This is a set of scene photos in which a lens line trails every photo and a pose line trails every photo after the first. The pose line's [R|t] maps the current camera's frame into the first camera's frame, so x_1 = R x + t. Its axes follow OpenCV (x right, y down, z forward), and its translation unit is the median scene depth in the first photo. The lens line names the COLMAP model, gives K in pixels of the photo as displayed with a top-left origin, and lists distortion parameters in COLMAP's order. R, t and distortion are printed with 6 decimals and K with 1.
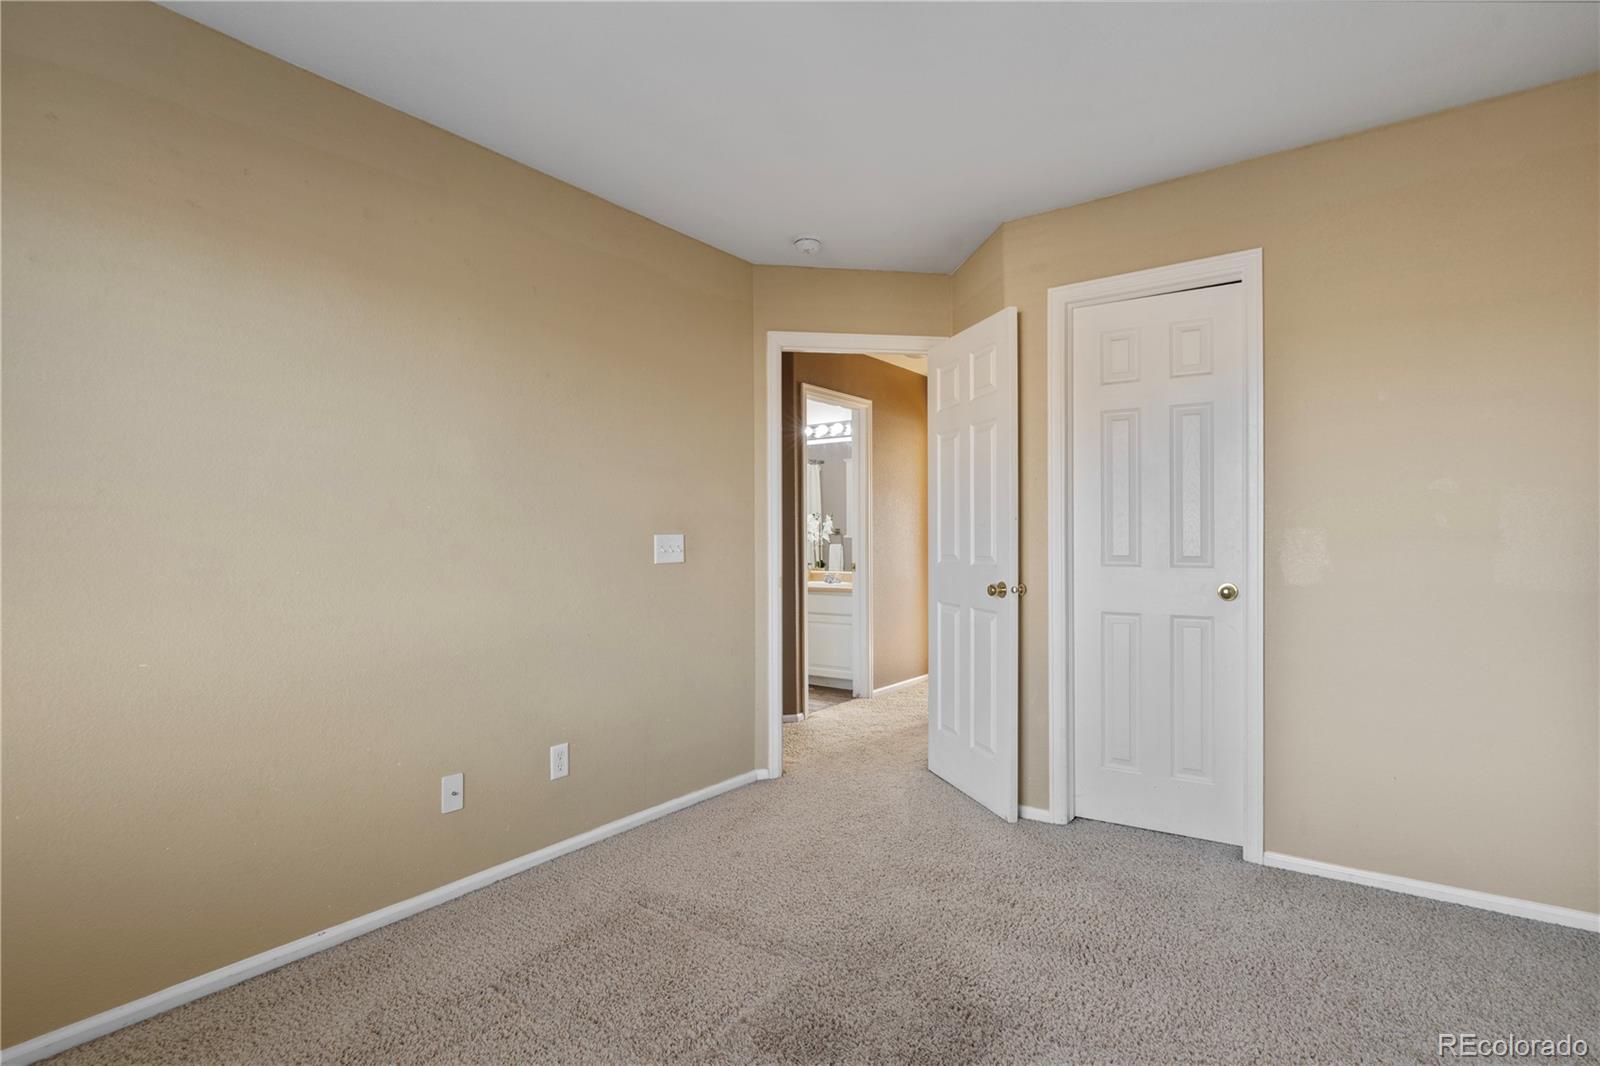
lens RADIAL K [[776.9, 0, 799.6], [0, 776.9, 537.5], [0, 0, 1]] dist [-0.007456, 0.002243]
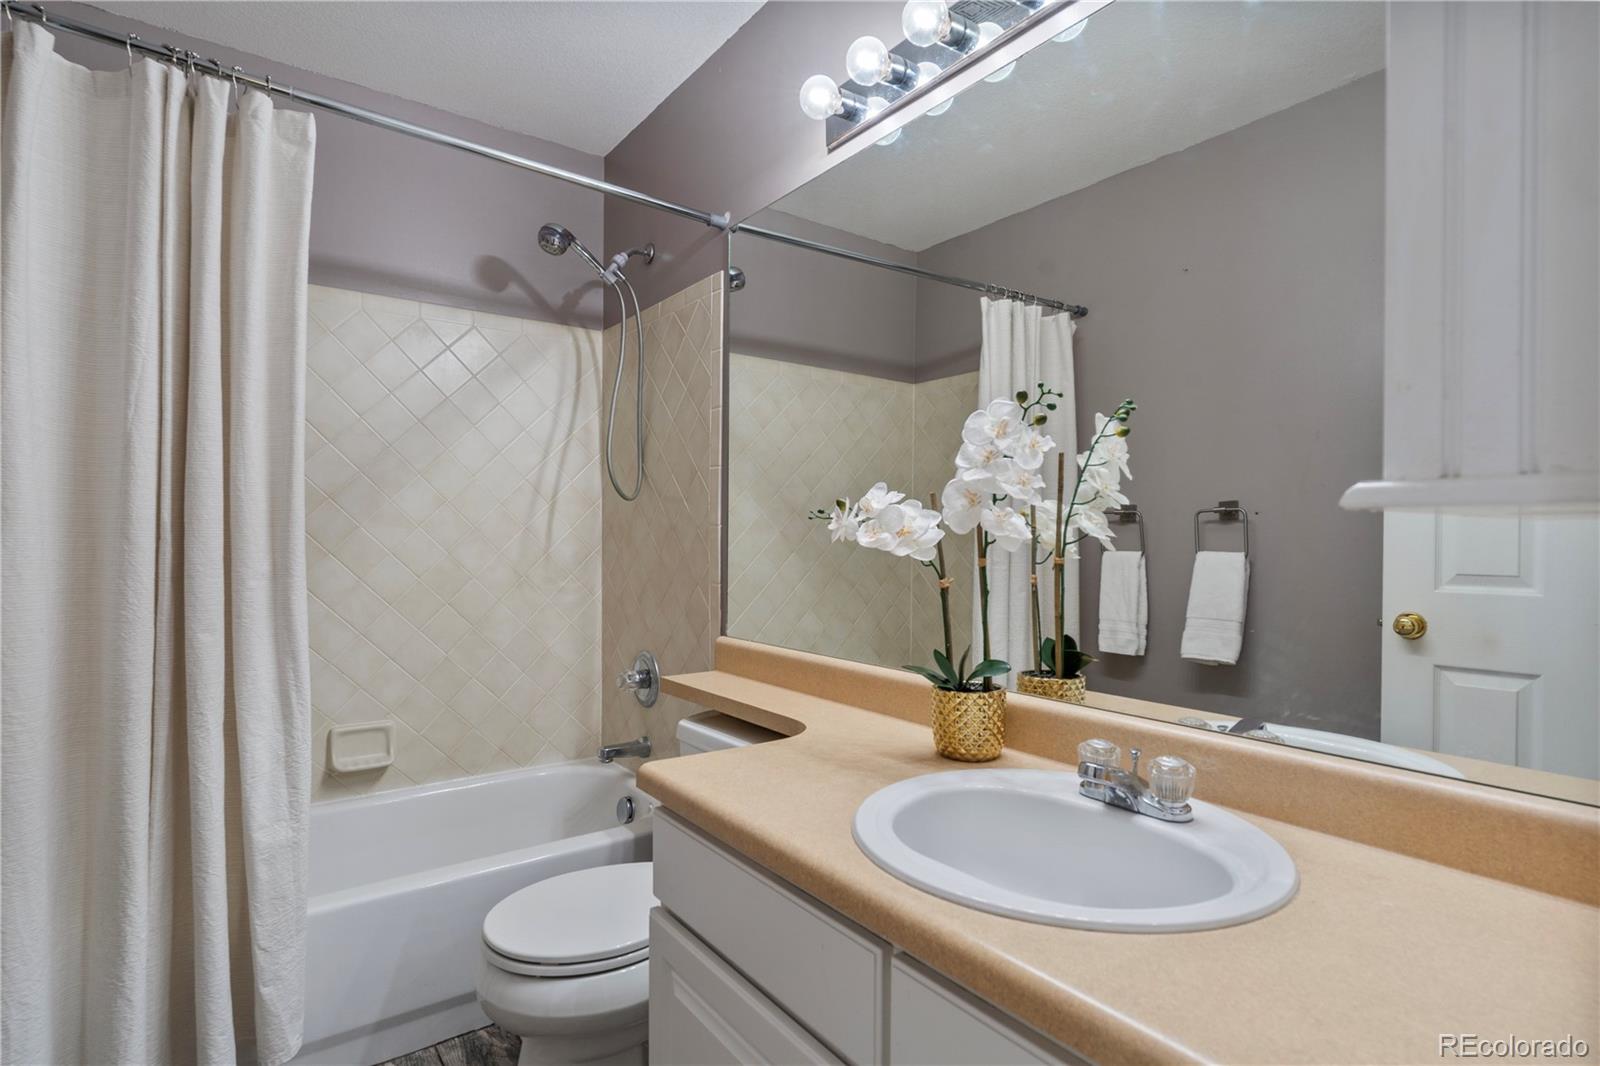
lens RADIAL K [[776.9, 0, 798.2], [0, 776.9, 533.8], [0, 0, 1]] dist [-0.007456, 0.002243]
pose [[0.948562, 0.015756, -0.316199, 0.025106], [-0.013880, 0.999870, 0.008184, 0.001418], [0.316287, -0.003375, 0.948658, 0.780994]]
